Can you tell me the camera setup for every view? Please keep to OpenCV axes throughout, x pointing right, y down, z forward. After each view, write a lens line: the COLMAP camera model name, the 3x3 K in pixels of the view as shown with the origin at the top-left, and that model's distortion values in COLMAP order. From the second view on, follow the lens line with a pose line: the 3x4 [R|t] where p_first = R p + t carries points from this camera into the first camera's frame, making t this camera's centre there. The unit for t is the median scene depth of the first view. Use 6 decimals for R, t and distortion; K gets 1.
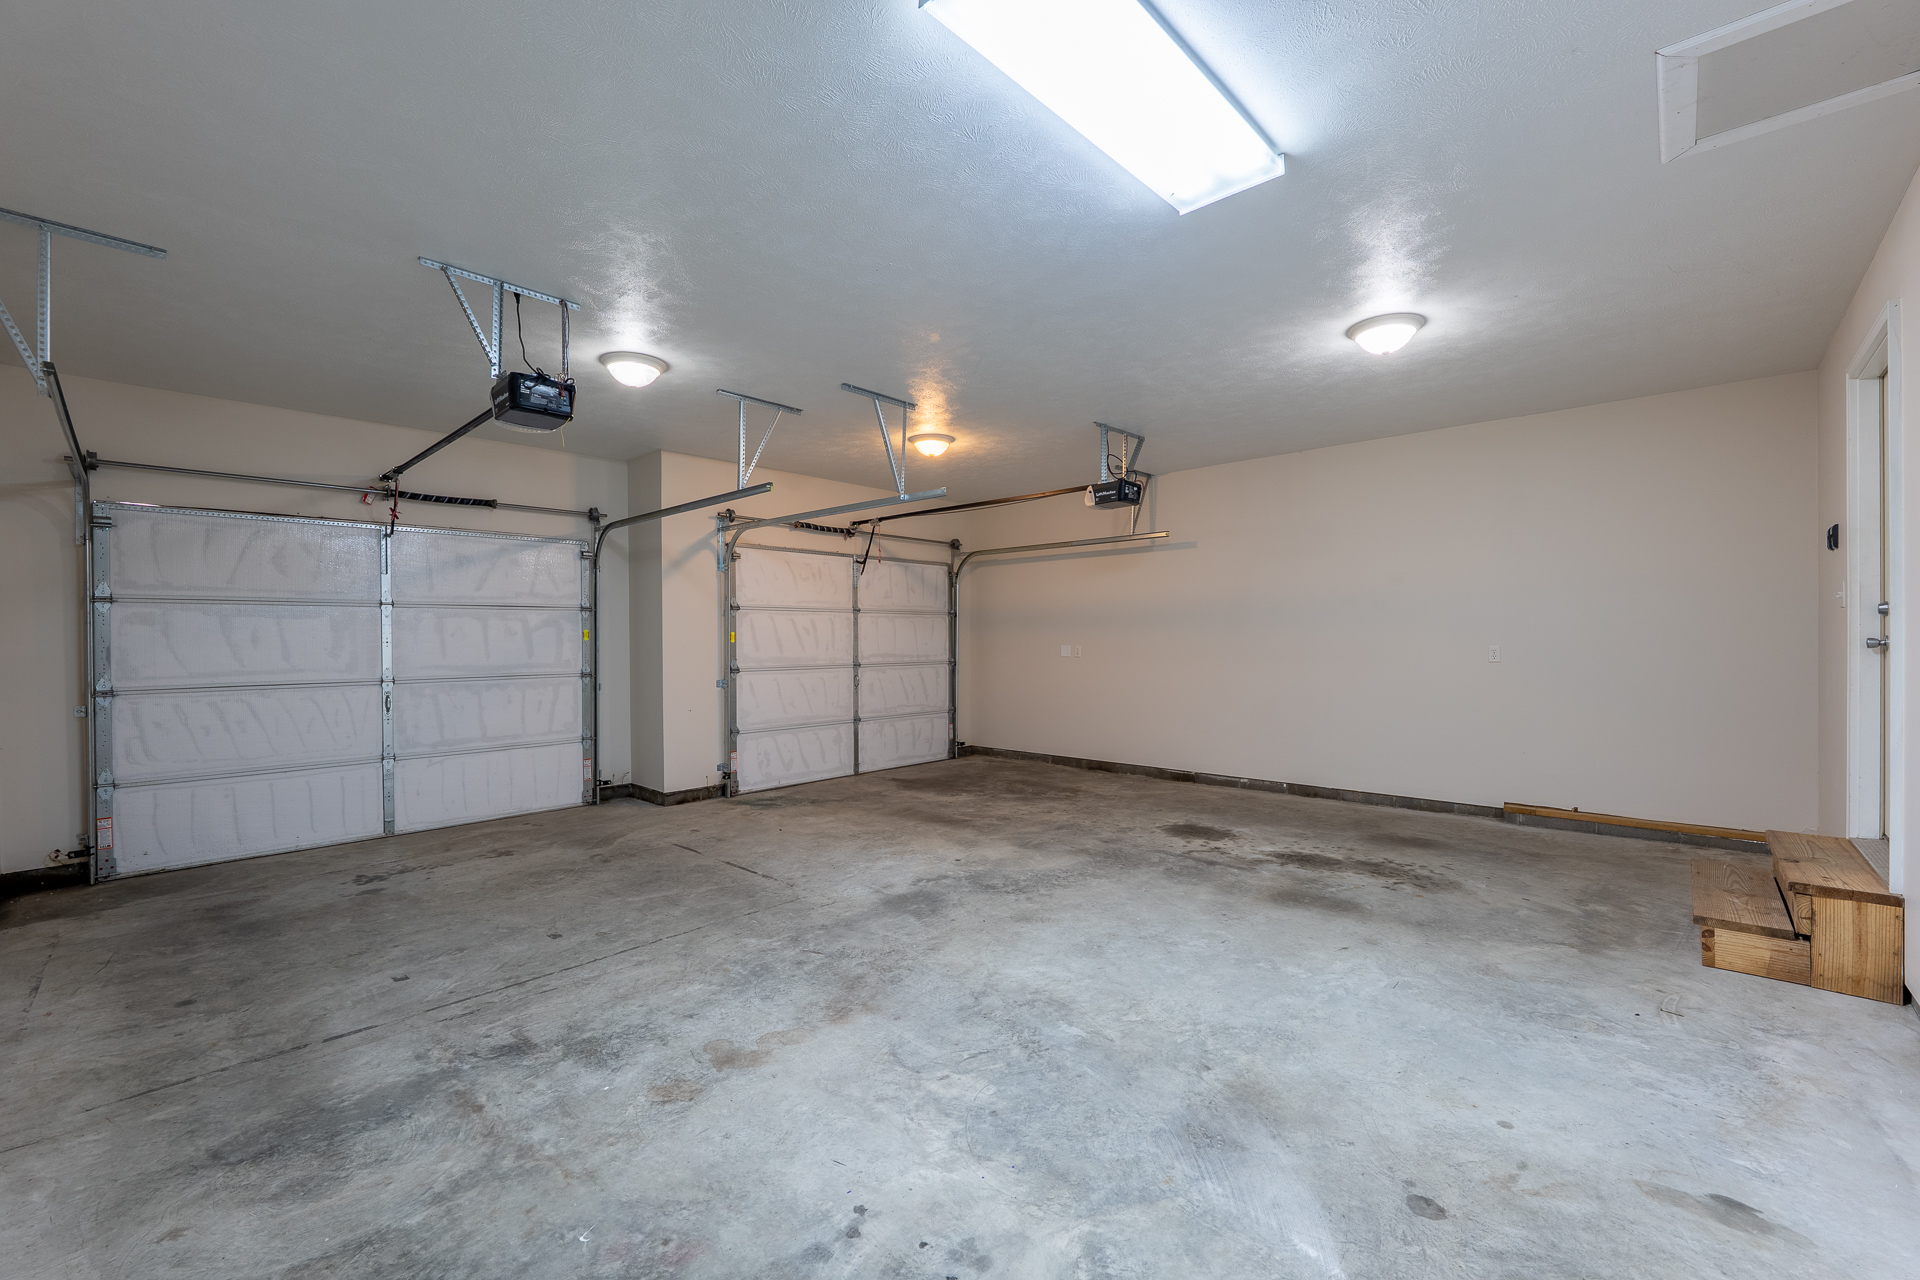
lens RADIAL K [[793.0, 0, 967.1], [0, 793.0, 641.2], [0, 0, 1]] dist [-0.011504, 0.000539]
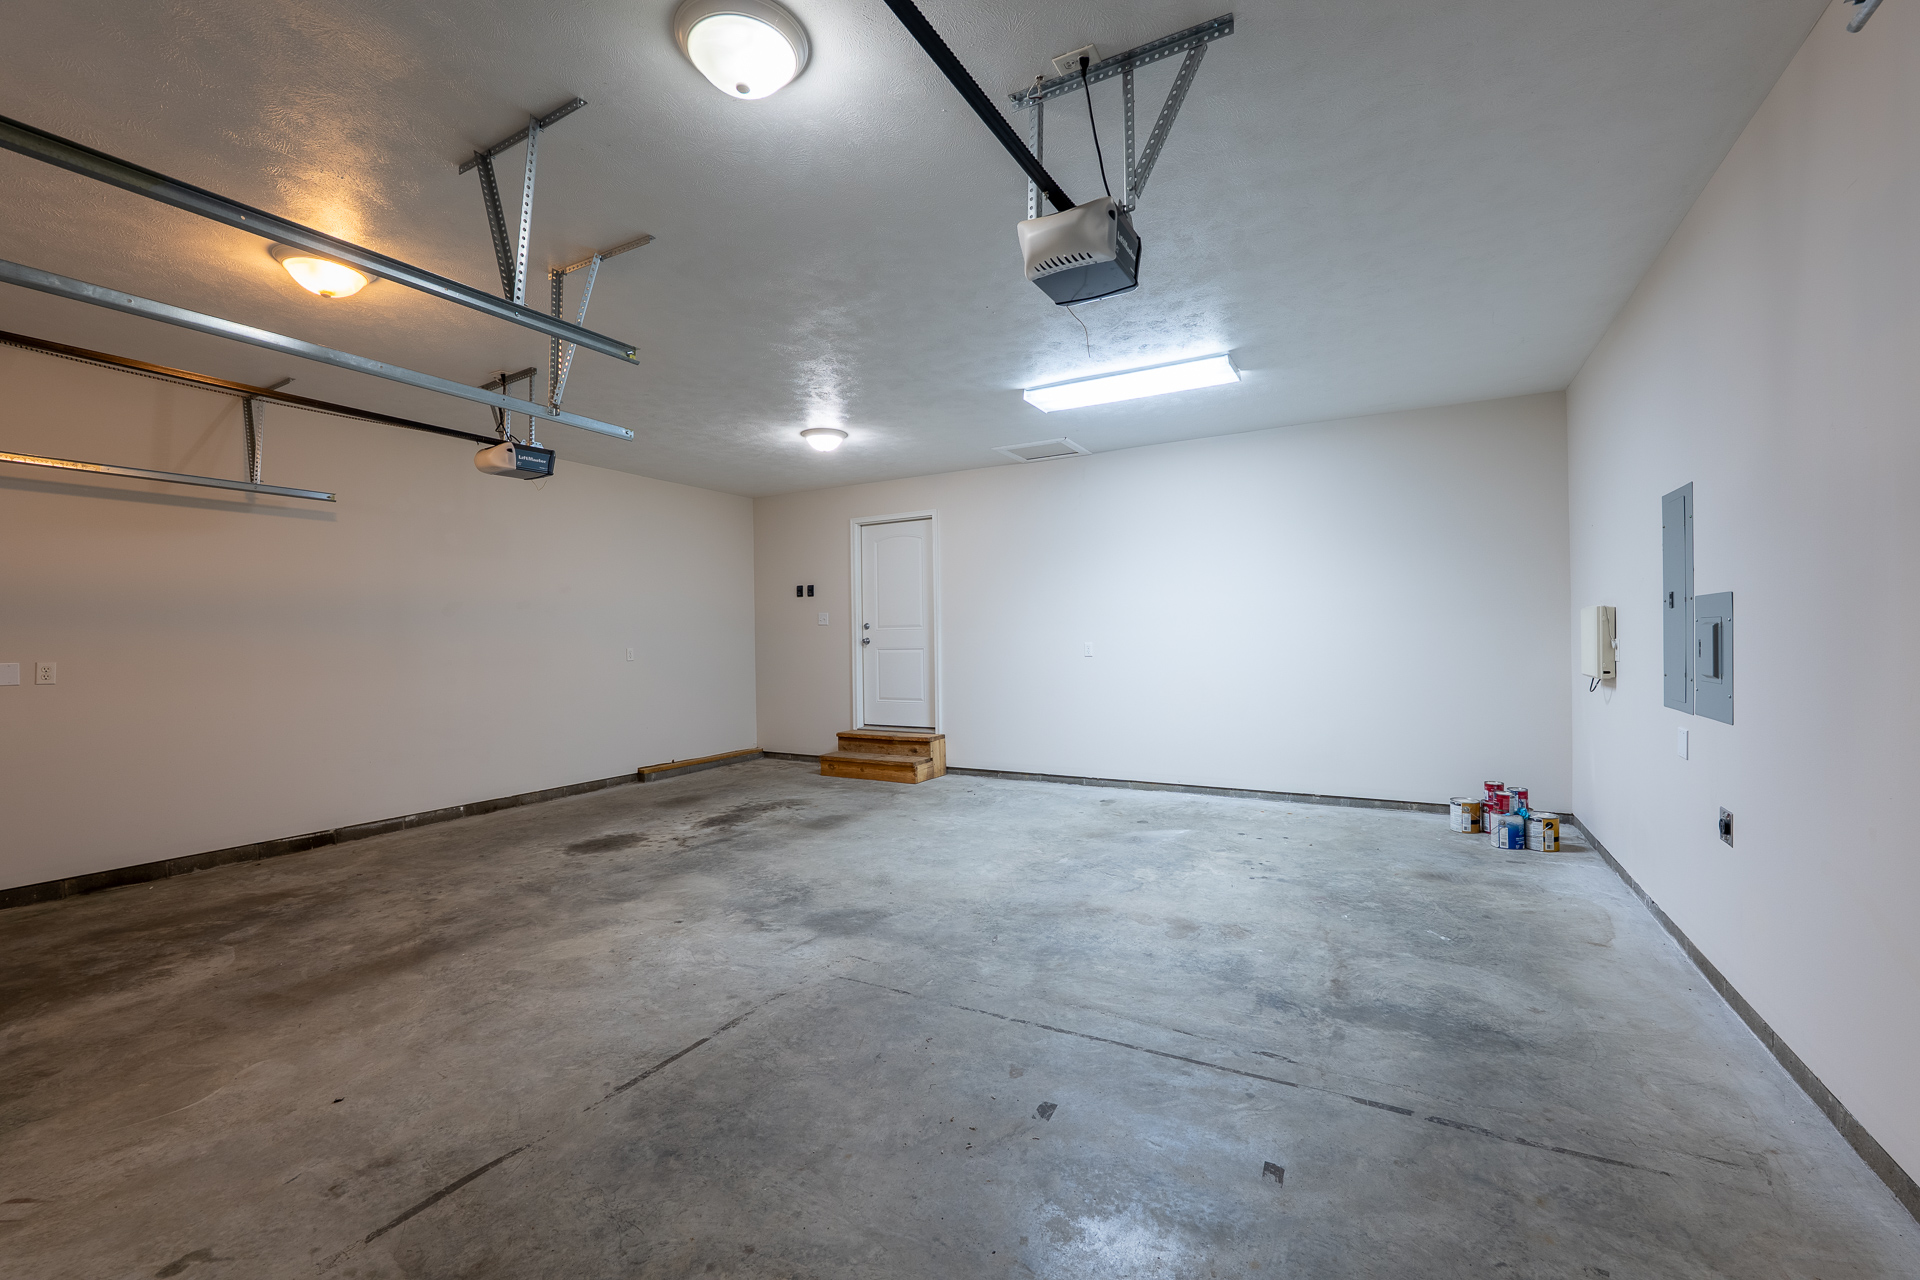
lens RADIAL K [[793.0, 0, 967.1], [0, 793.0, 641.2], [0, 0, 1]] dist [-0.011504, 0.000539]
pose [[-0.250530, 0.007299, 0.968081, -1.305275], [0.020280, 0.999792, -0.002290, 0.014066], [-0.967896, 0.019059, -0.250626, 1.430644]]
